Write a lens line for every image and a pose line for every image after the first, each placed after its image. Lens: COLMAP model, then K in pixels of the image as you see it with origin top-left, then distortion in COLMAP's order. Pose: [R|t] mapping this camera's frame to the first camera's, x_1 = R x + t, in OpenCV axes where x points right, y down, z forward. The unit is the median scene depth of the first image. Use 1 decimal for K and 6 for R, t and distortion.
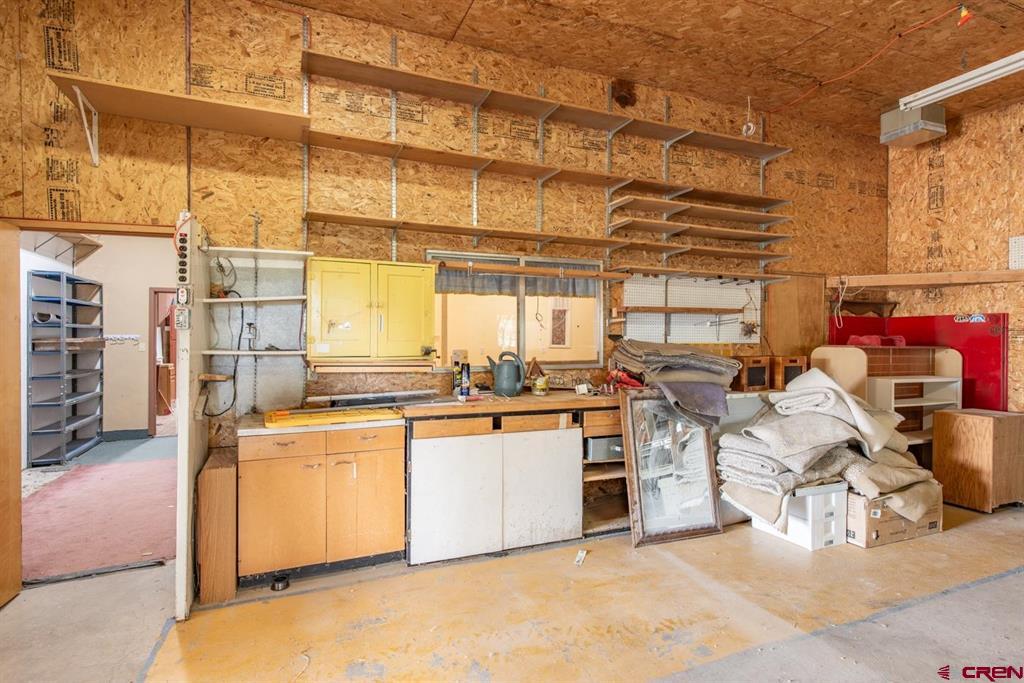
lens RADIAL K [[530.0, 0, 512.0], [0, 530.0, 341.5], [0, 0, 1]] dist [0.015499, -0.001831]
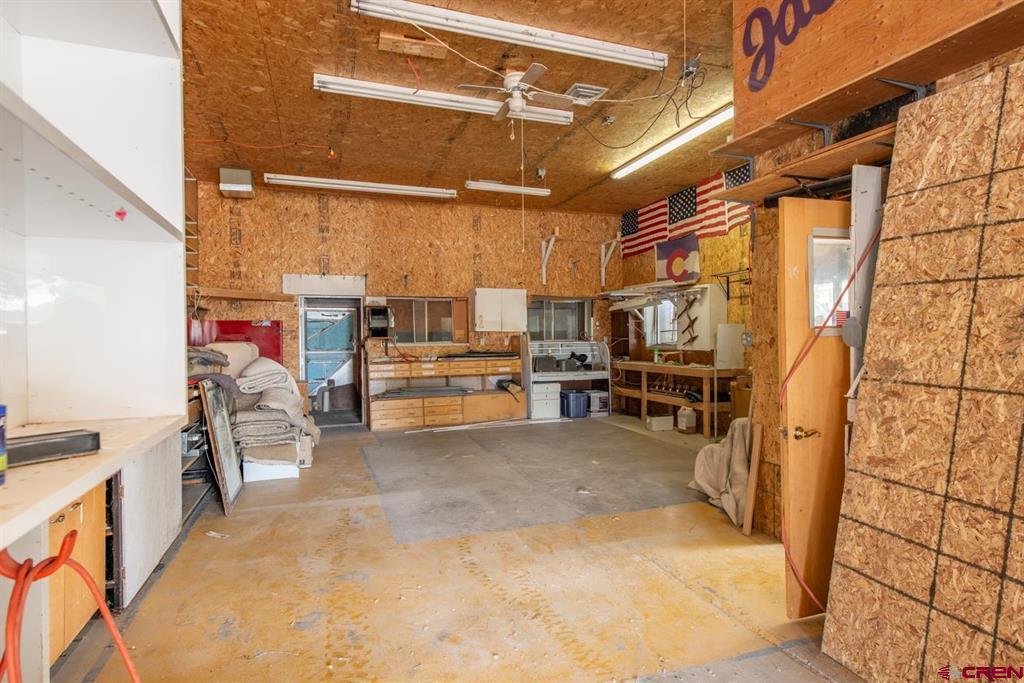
lens RADIAL K [[530.0, 0, 512.0], [0, 530.0, 341.5], [0, 0, 1]] dist [0.015499, -0.001831]
pose [[0.058231, -0.012995, 0.998219, -0.909497], [0.016536, 0.999791, 0.012050, 0.003852], [-0.998166, 0.015805, 0.058433, 0.316530]]
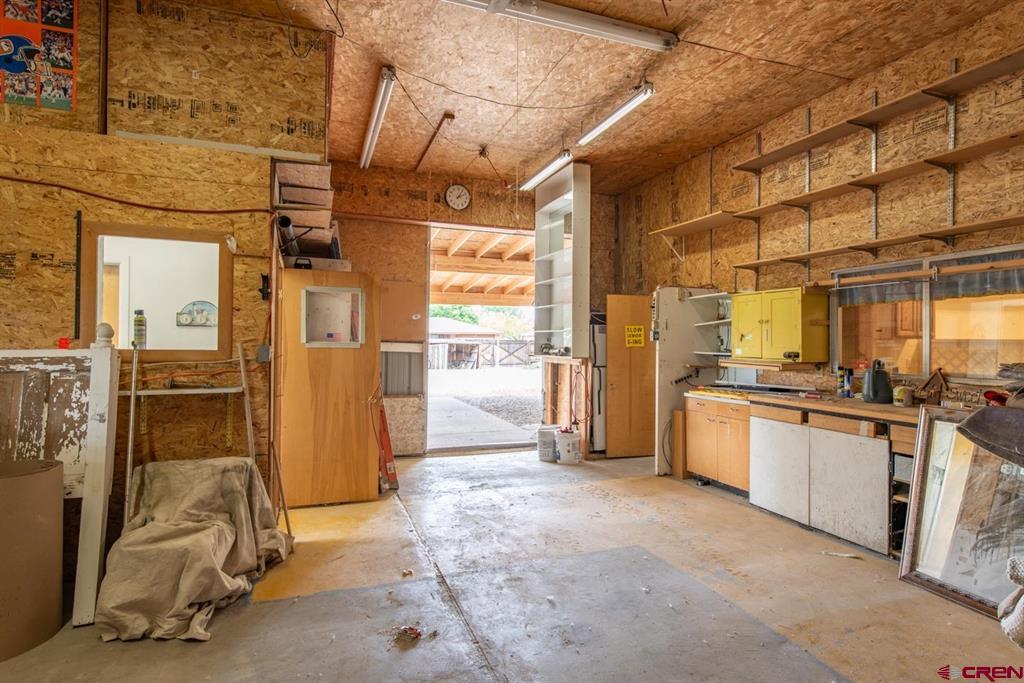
lens RADIAL K [[530.0, 0, 512.0], [0, 530.0, 341.5], [0, 0, 1]] dist [0.015499, -0.001831]
pose [[-0.044422, -0.001675, -0.999011, 1.189582], [-0.006168, 0.999980, -0.001402, -0.010917], [0.998994, 0.006100, -0.044432, 0.387441]]
